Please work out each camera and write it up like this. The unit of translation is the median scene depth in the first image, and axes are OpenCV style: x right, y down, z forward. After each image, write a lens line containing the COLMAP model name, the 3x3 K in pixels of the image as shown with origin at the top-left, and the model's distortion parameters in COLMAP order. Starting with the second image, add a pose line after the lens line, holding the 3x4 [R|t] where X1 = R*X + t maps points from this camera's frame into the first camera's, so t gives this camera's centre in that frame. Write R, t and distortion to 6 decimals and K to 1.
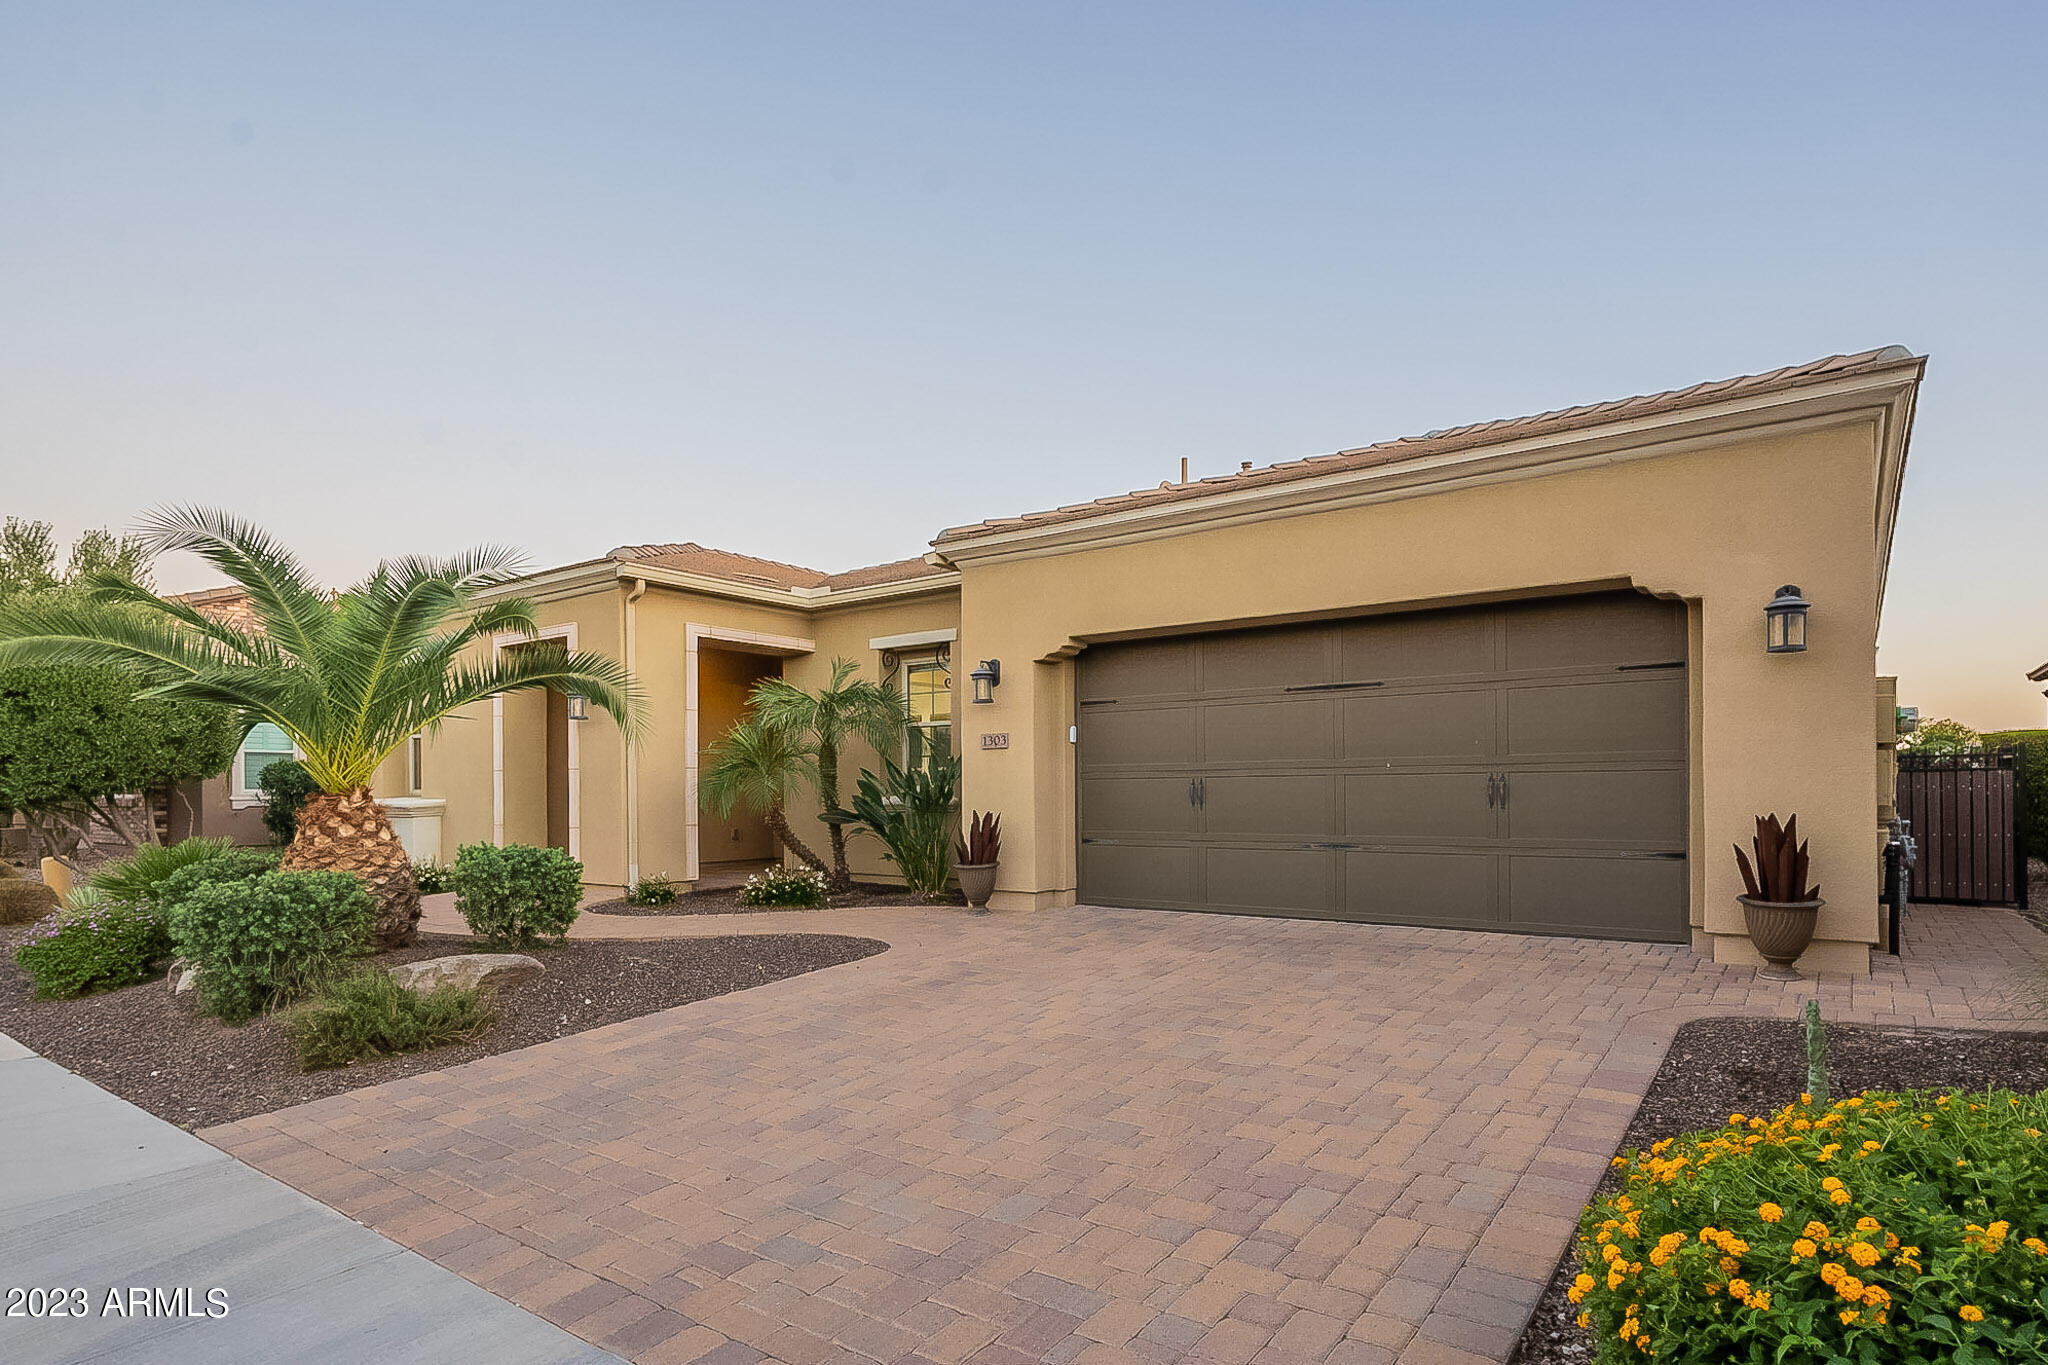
lens RADIAL K [[1178.3, 0, 1022.8], [0, 1178.3, 794.1], [0, 0, 1]] dist [0.003792, 0.000927]
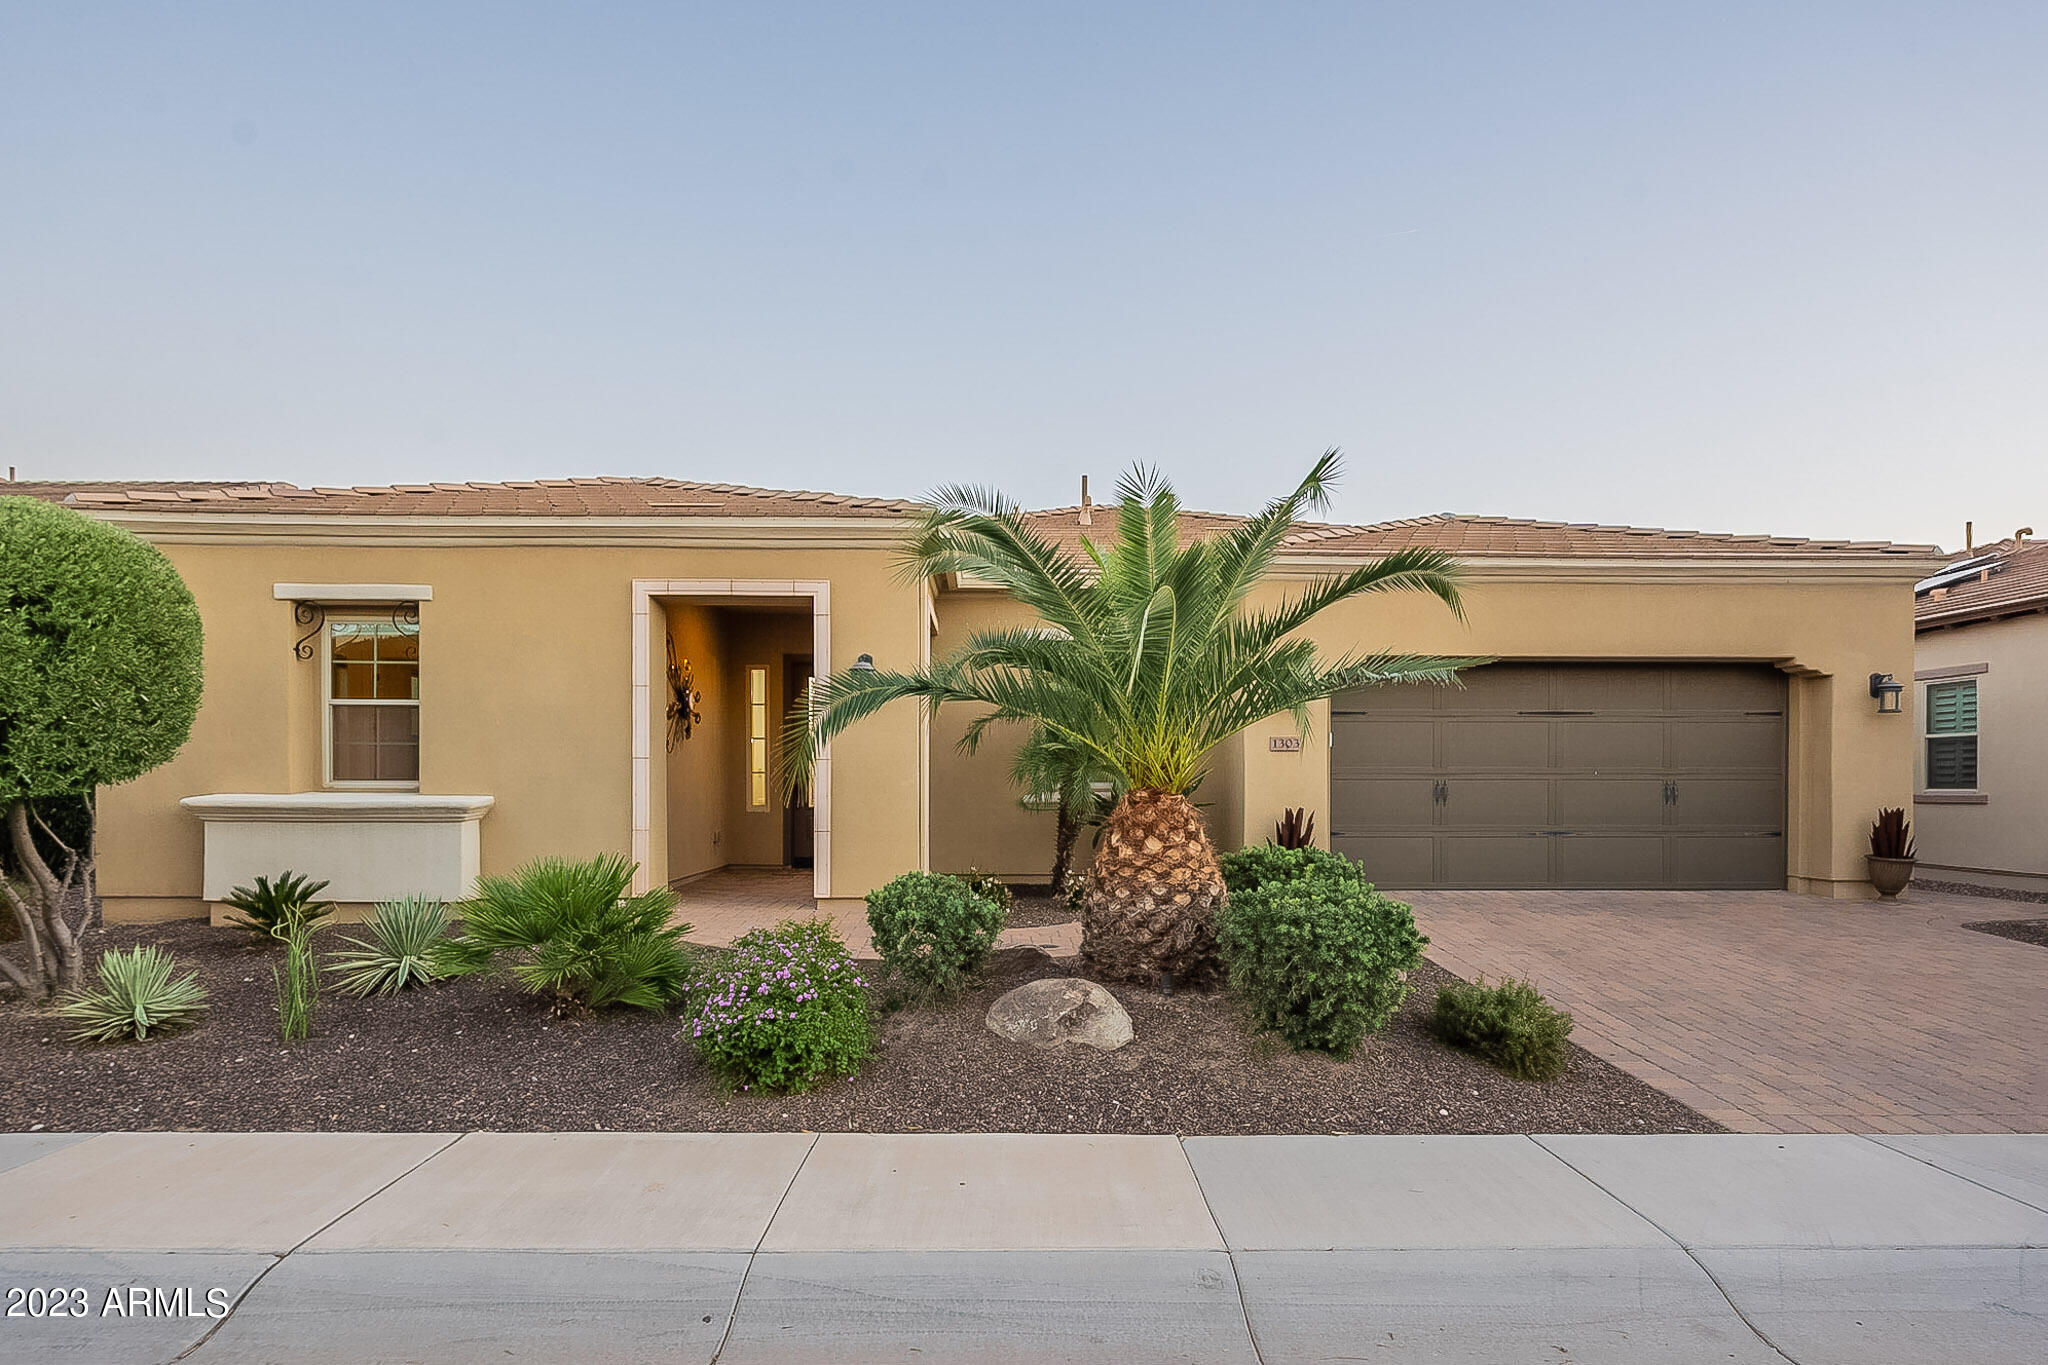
lens RADIAL K [[1198.3, 0, 1029.5], [0, 1198.3, 794.4], [0, 0, 1]] dist [-0.003923, -0.000927]
pose [[0.762692, 0.002455, 0.646757, -1.139540], [-0.005139, 0.999984, 0.002265, 0.000332], [-0.646741, -0.005051, 0.762693, 0.385259]]
